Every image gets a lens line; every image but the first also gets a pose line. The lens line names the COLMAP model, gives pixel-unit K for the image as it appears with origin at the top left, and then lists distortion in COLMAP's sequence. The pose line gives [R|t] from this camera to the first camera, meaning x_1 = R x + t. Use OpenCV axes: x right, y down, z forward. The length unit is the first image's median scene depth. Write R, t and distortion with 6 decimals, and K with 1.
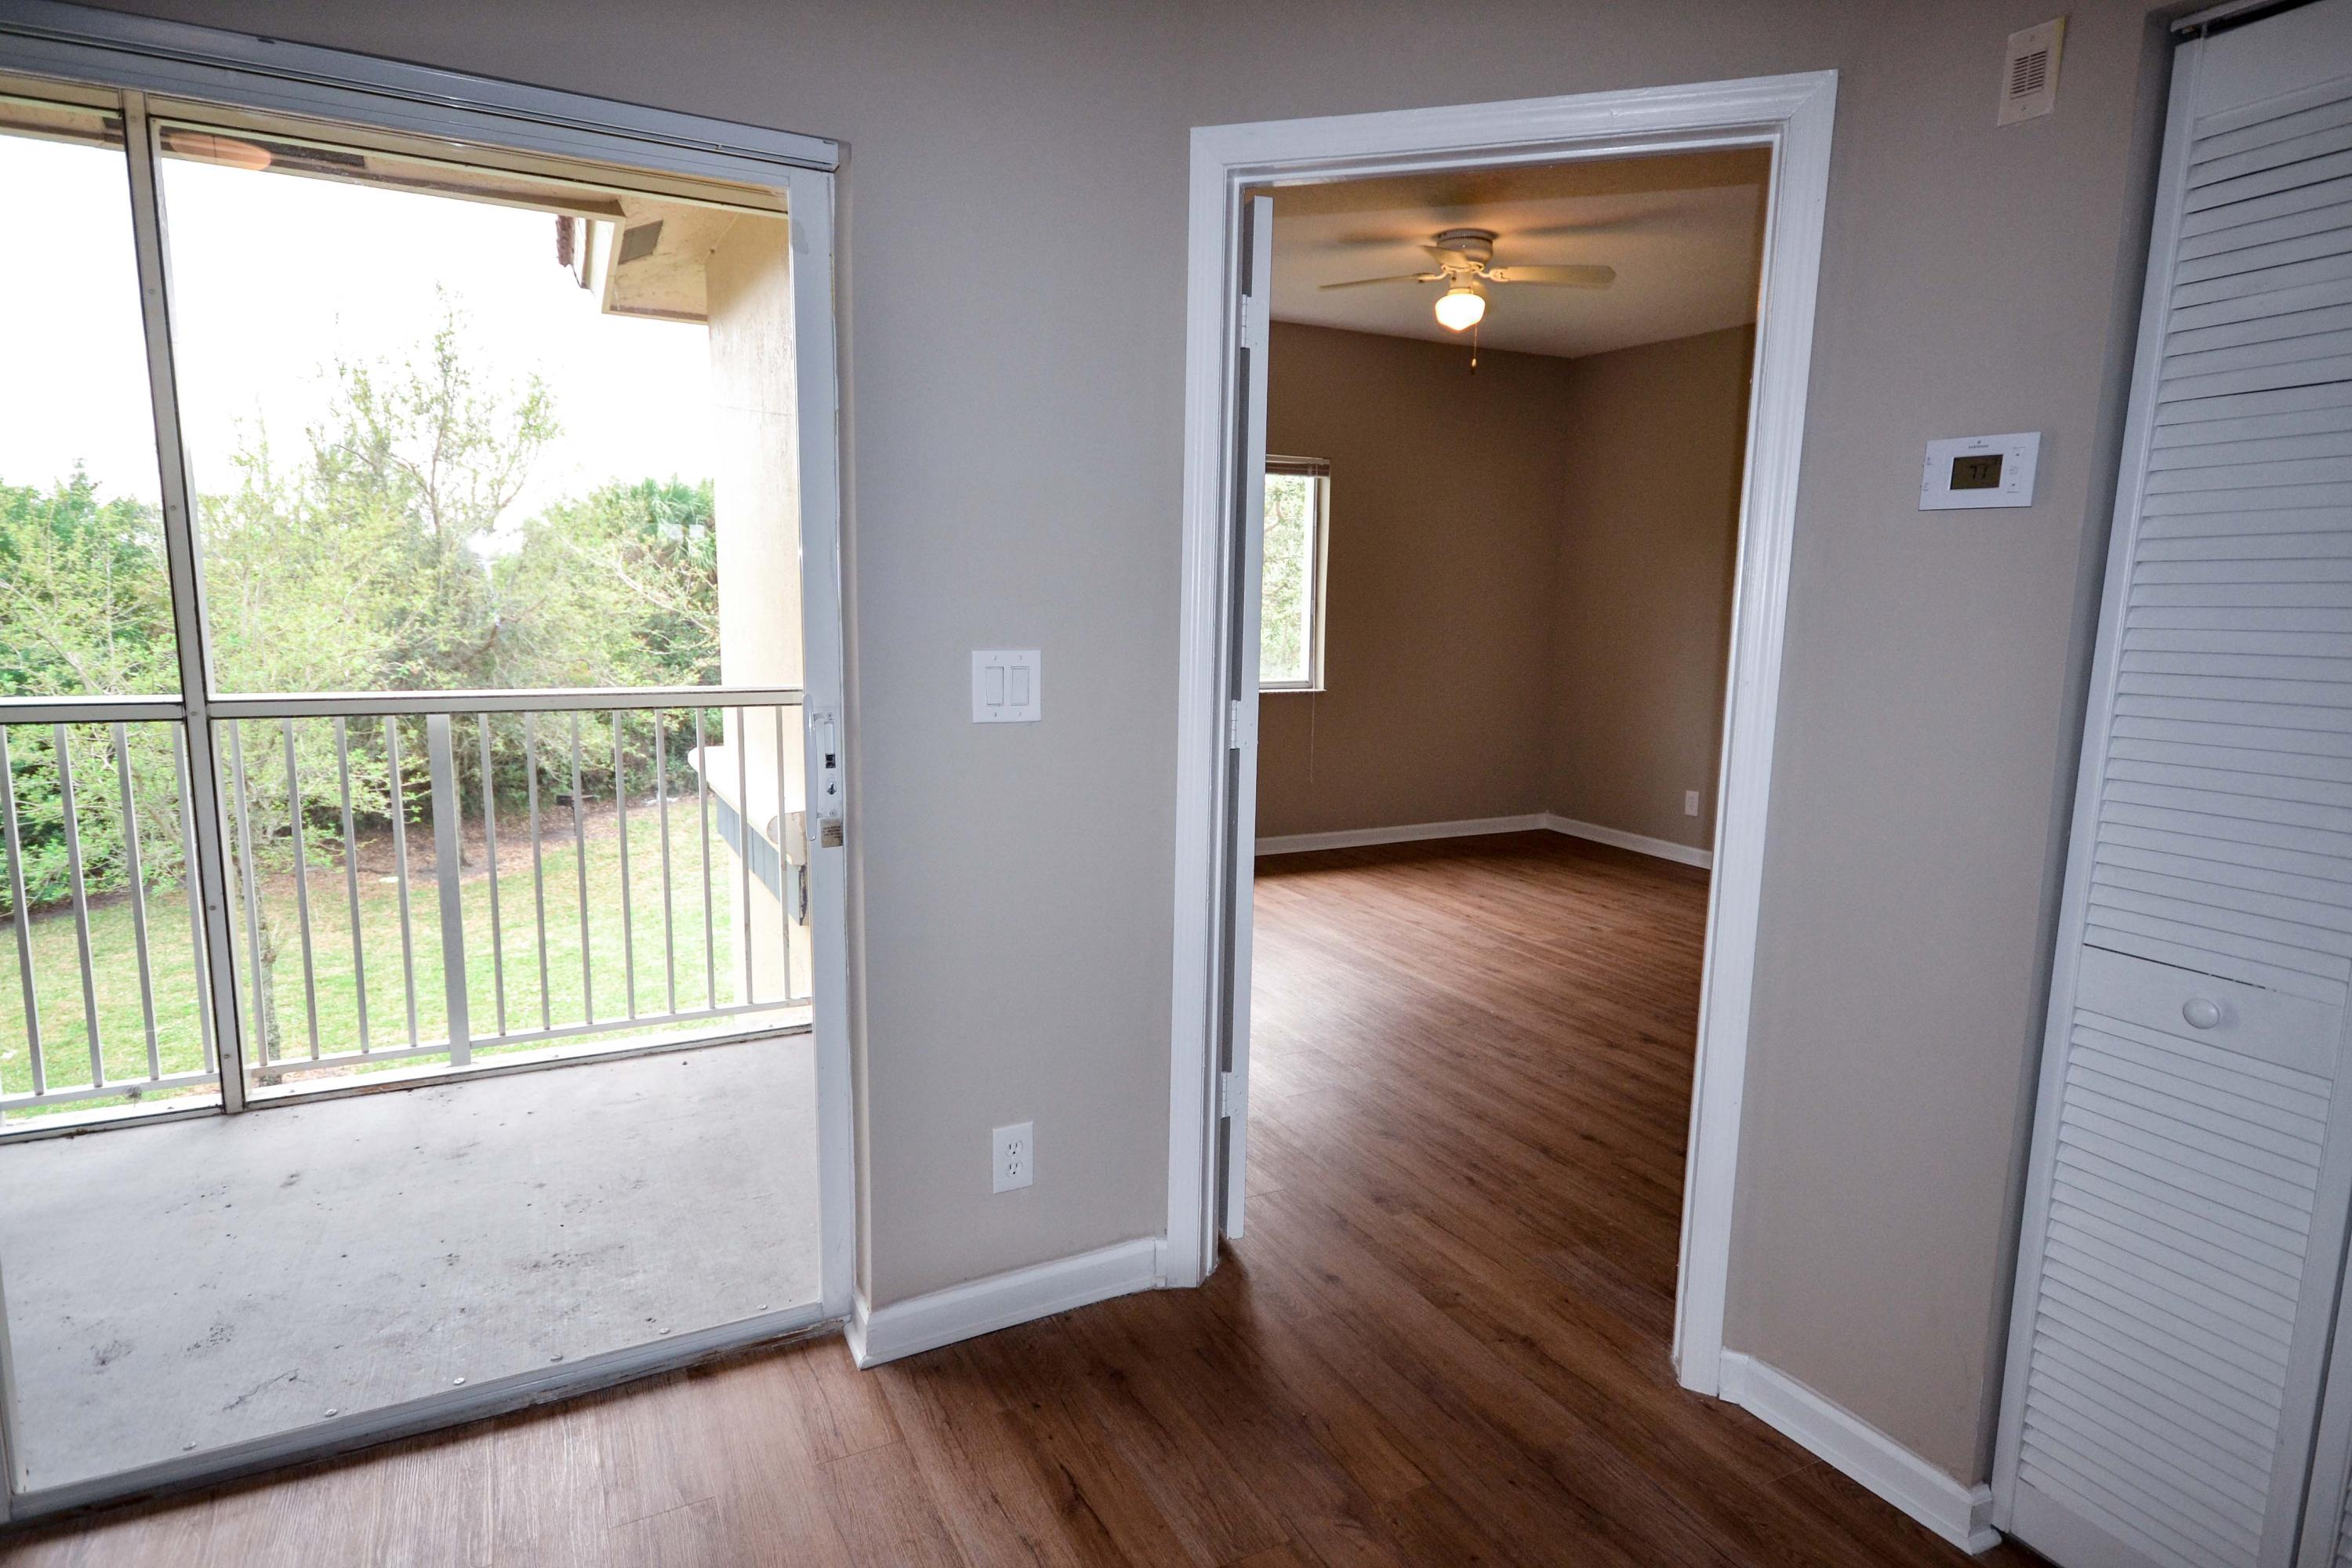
lens RADIAL K [[1286.7, 0, 1177.7], [0, 1286.7, 777.6], [0, 0, 1]] dist [0.003937, 0.011284]
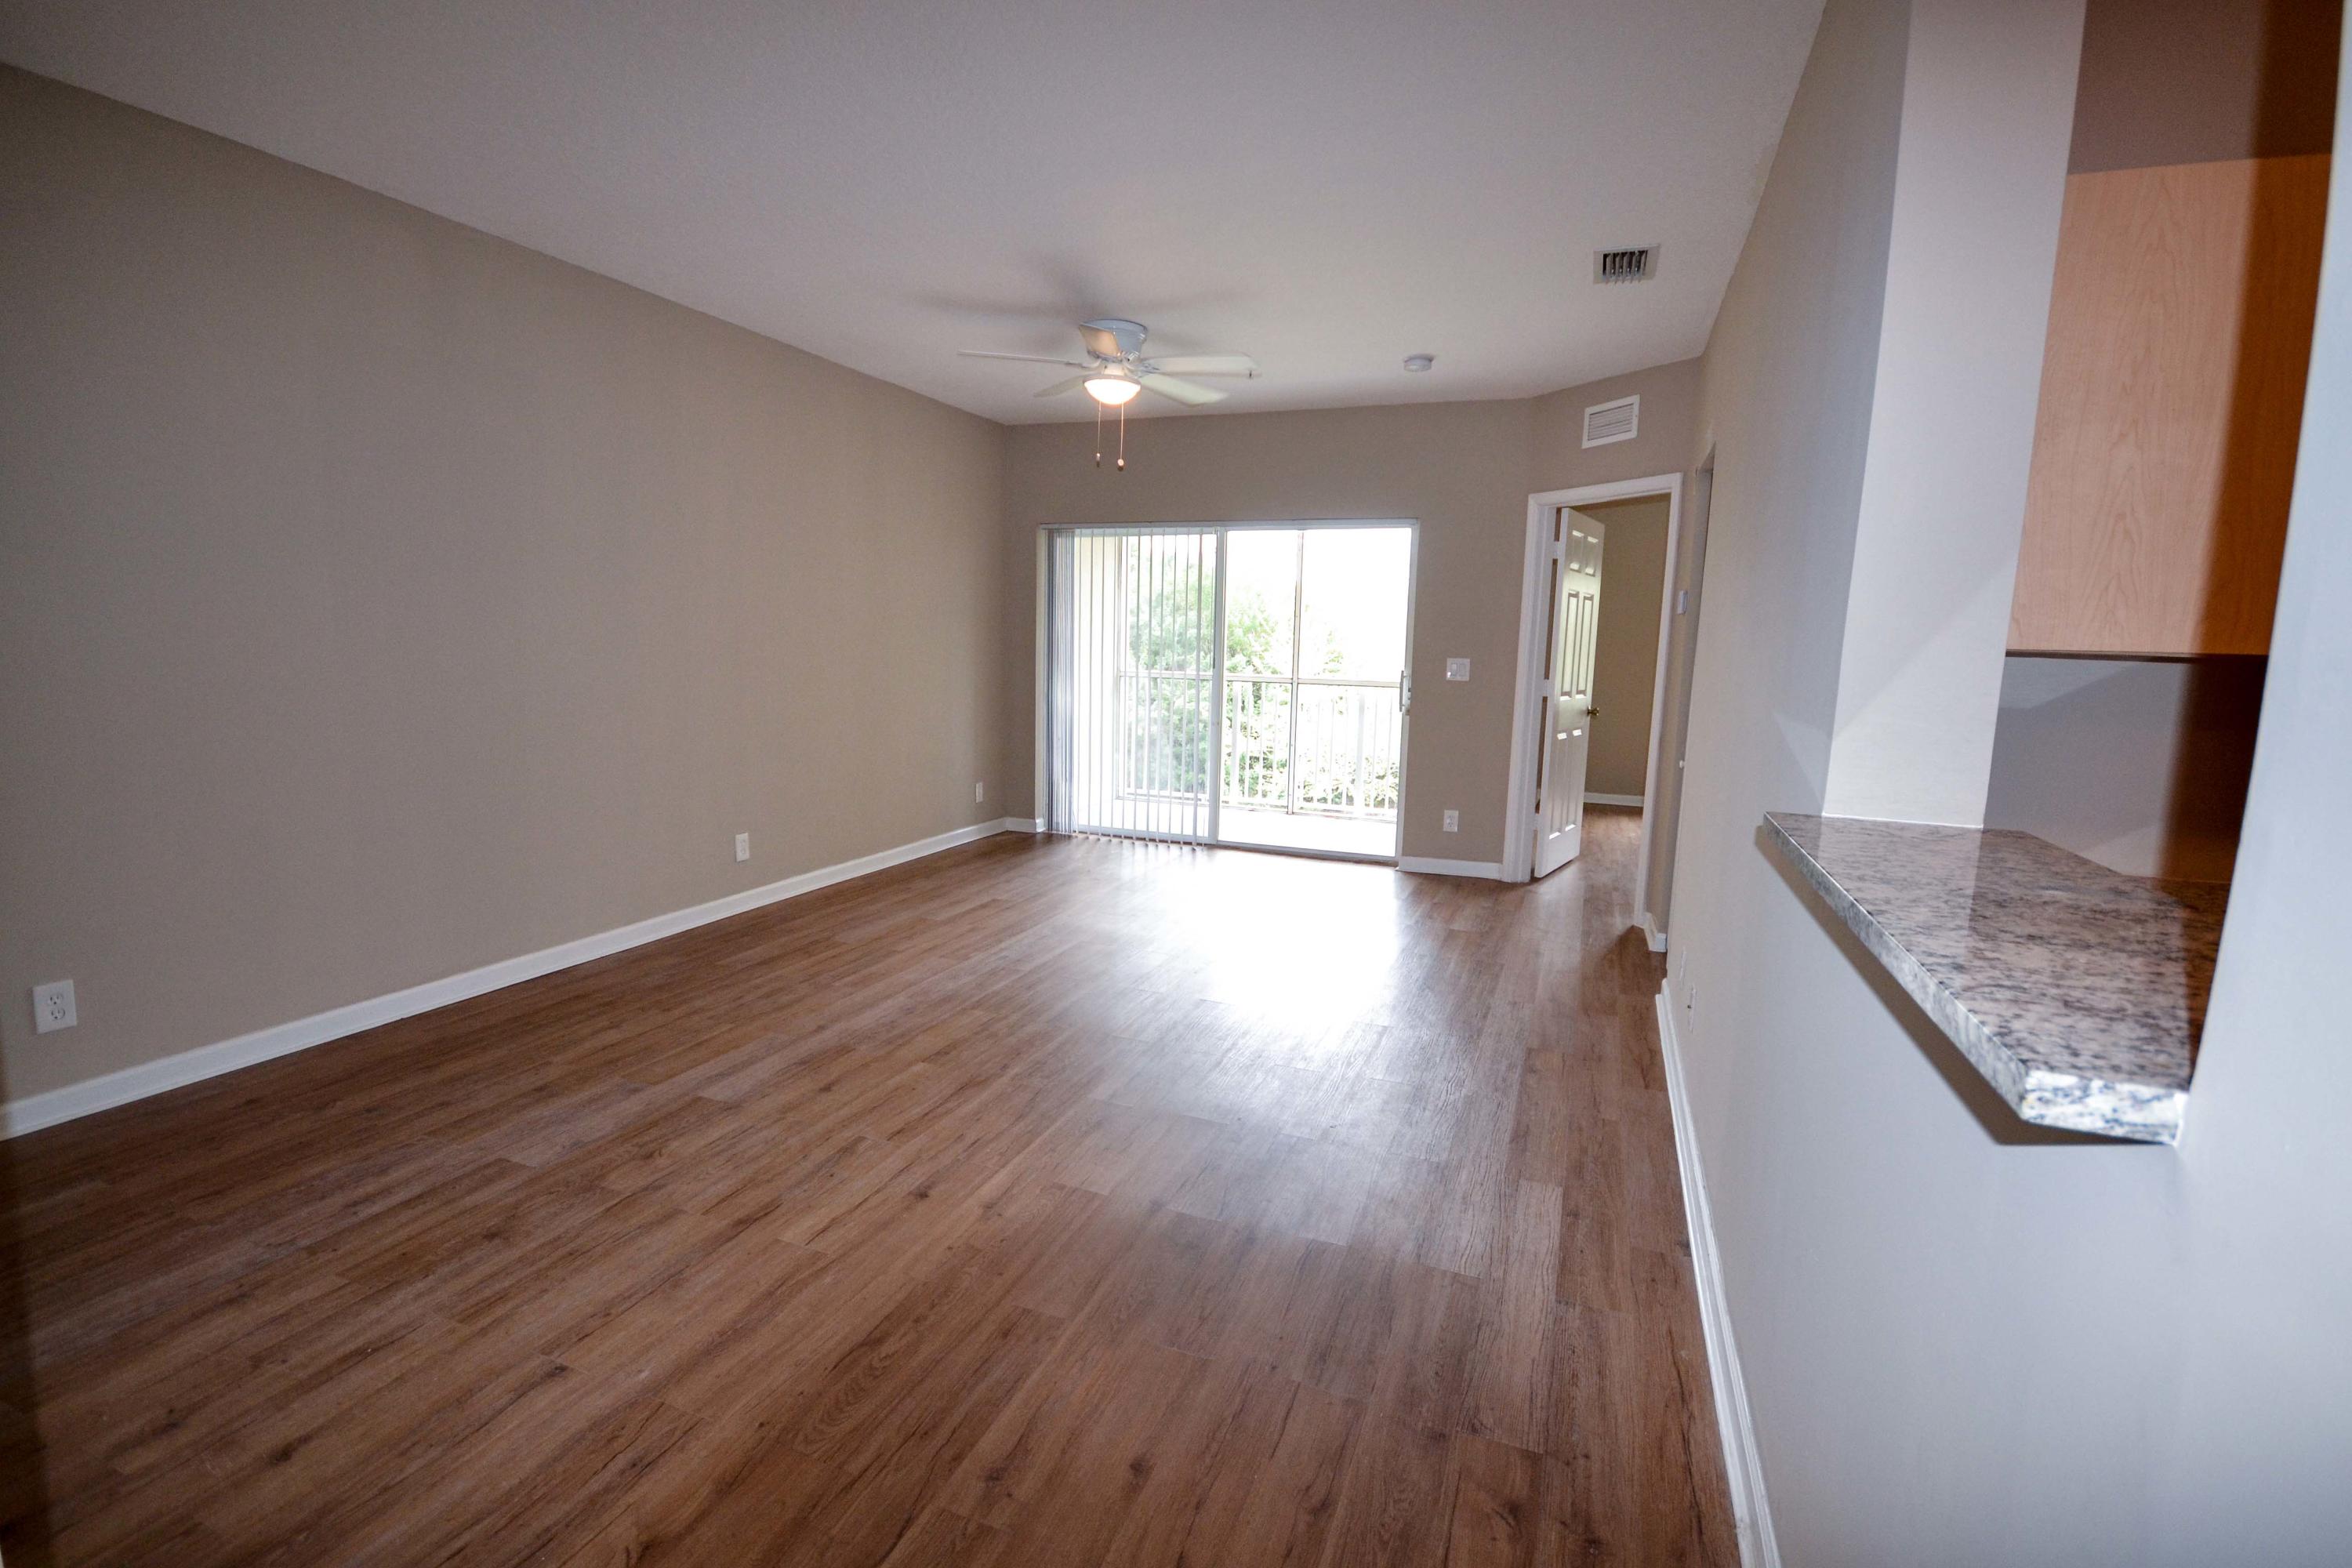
lens RADIAL K [[1051.2, 0, 1183.8], [0, 1051.2, 783.5], [0, 0, 1]] dist [-0.002457, -0.000697]
pose [[0.658128, 0.103992, -0.745689, 0.772475], [-0.123178, 0.991943, 0.029620, 0.119841], [0.742761, 0.072358, 0.665635, -0.686742]]
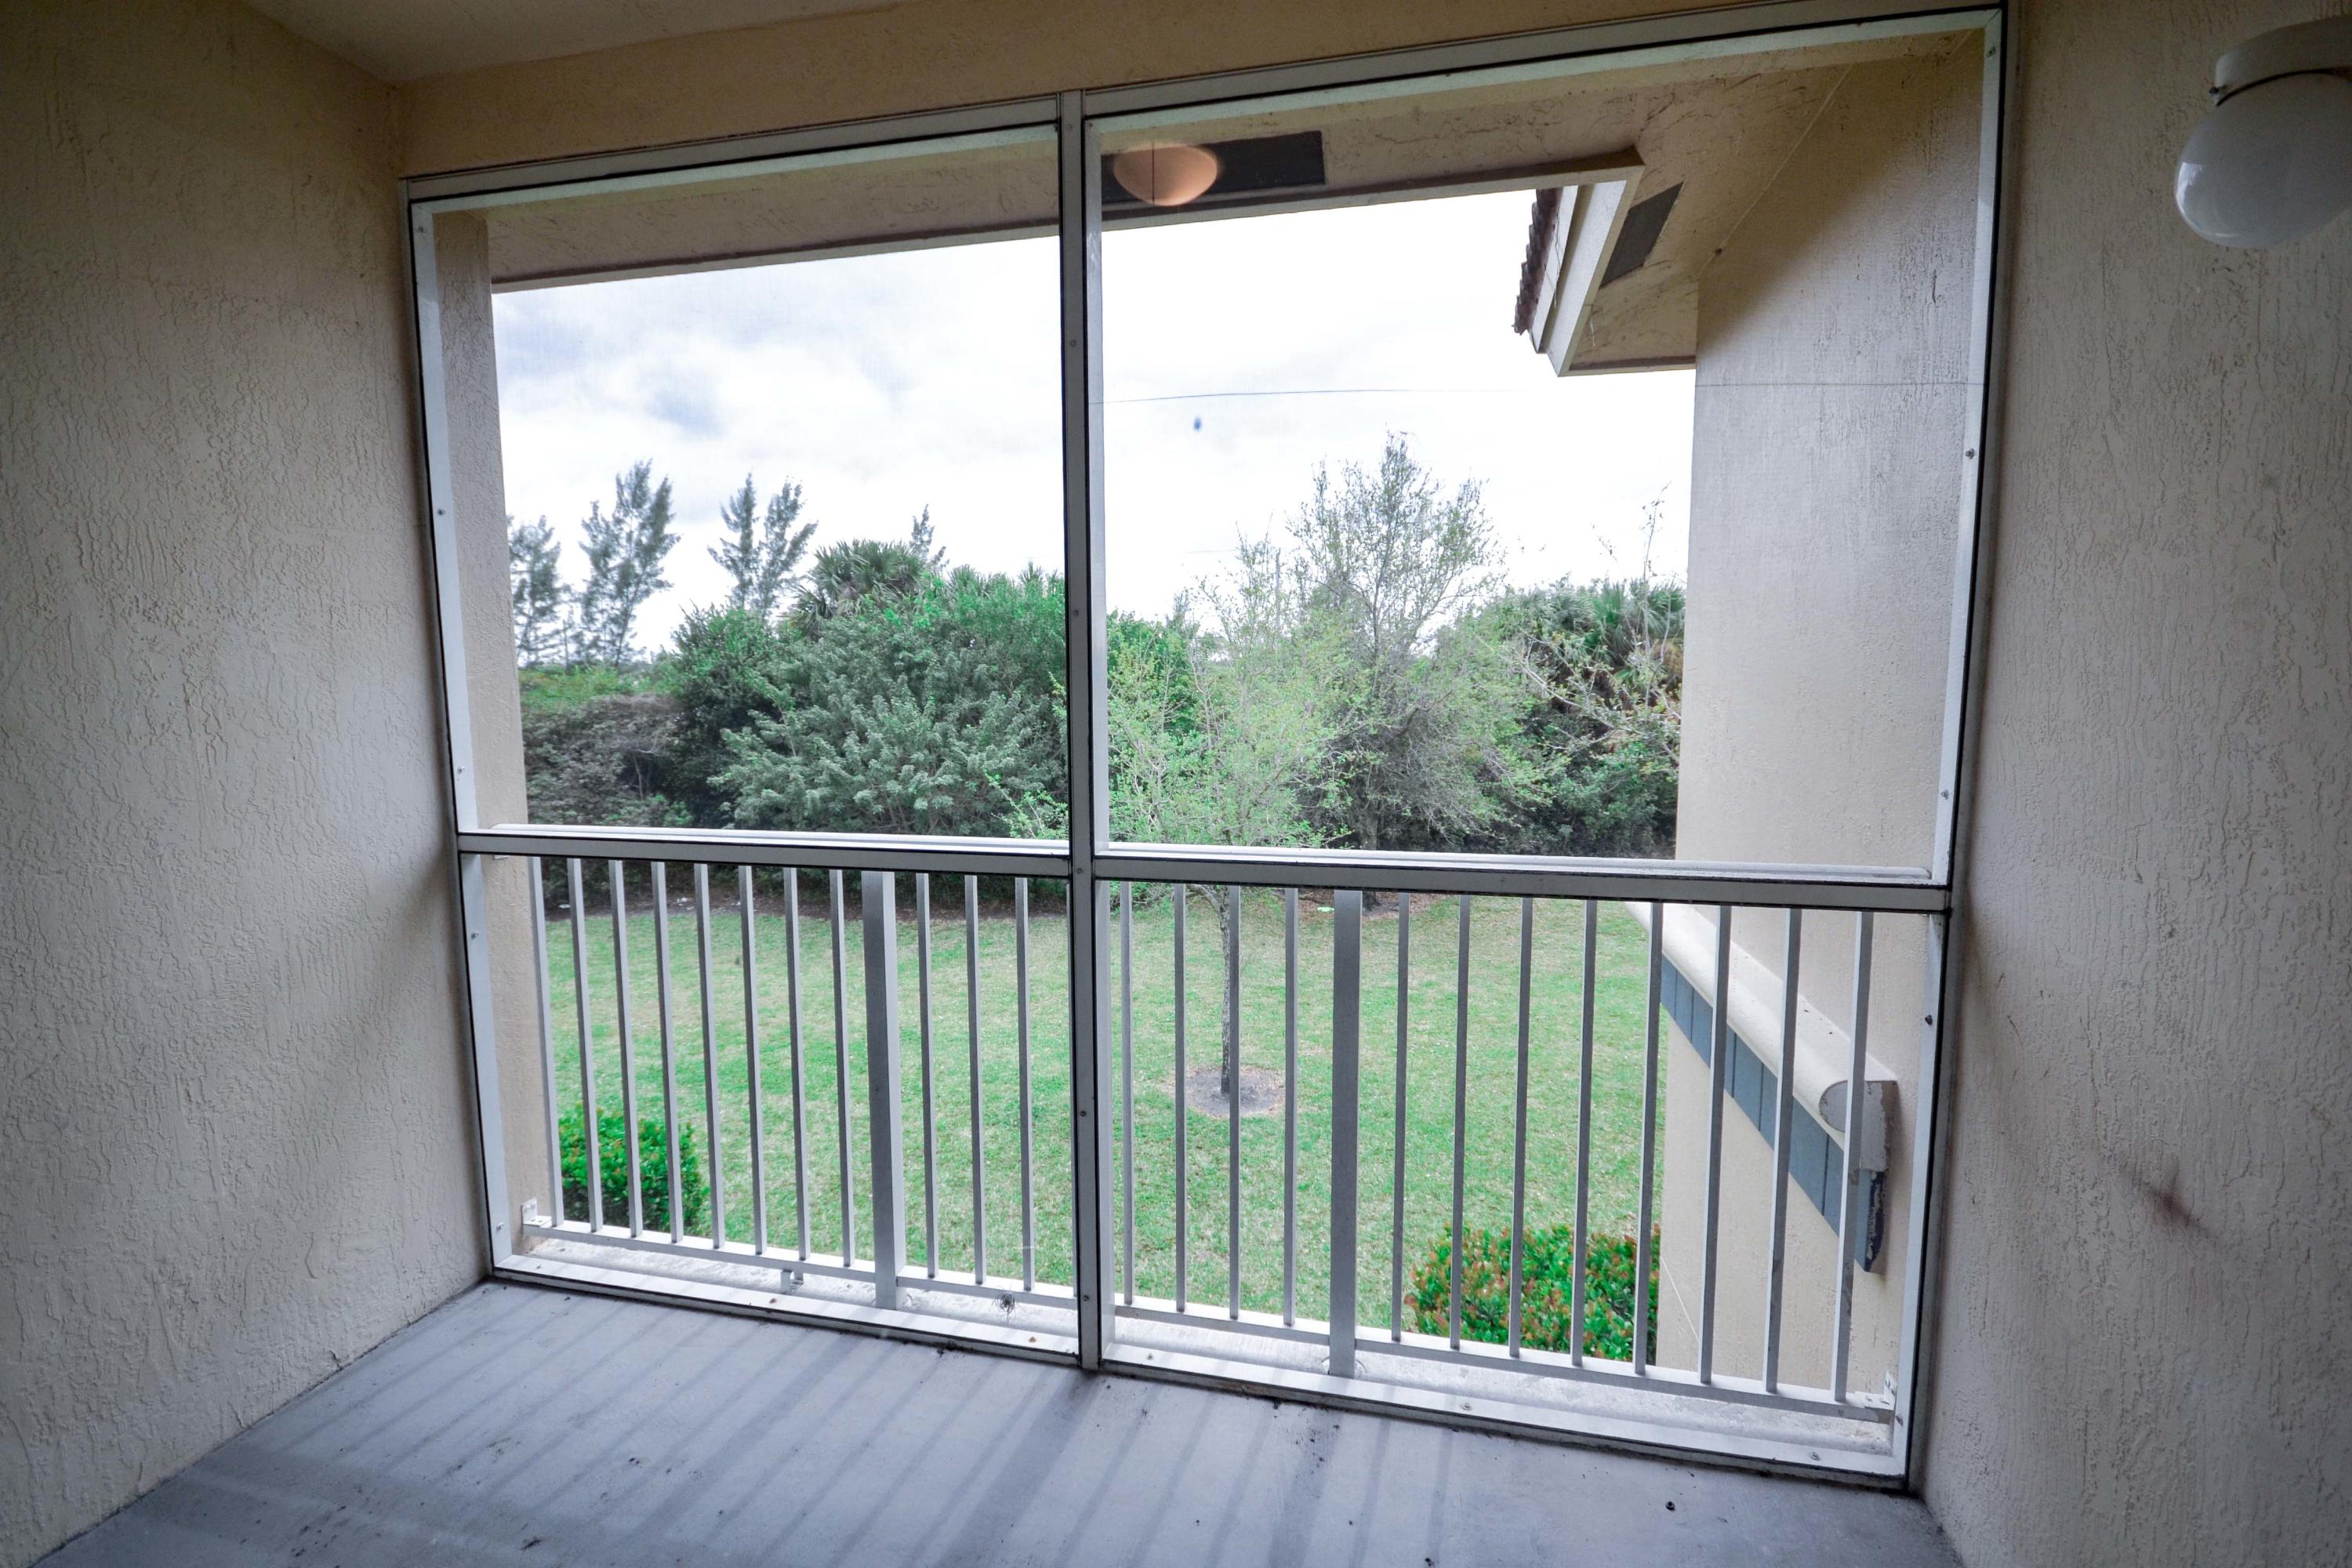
lens RADIAL K [[1062.0, 0, 1166.9], [0, 1062.0, 780.9], [0, 0, 1]] dist [-0.001887, -0.000905]
pose [[0.759893, 0.044951, -0.648493, -0.236425], [-0.077750, 0.996730, -0.022016, -0.073547], [0.645382, 0.067150, 0.760903, 0.421193]]
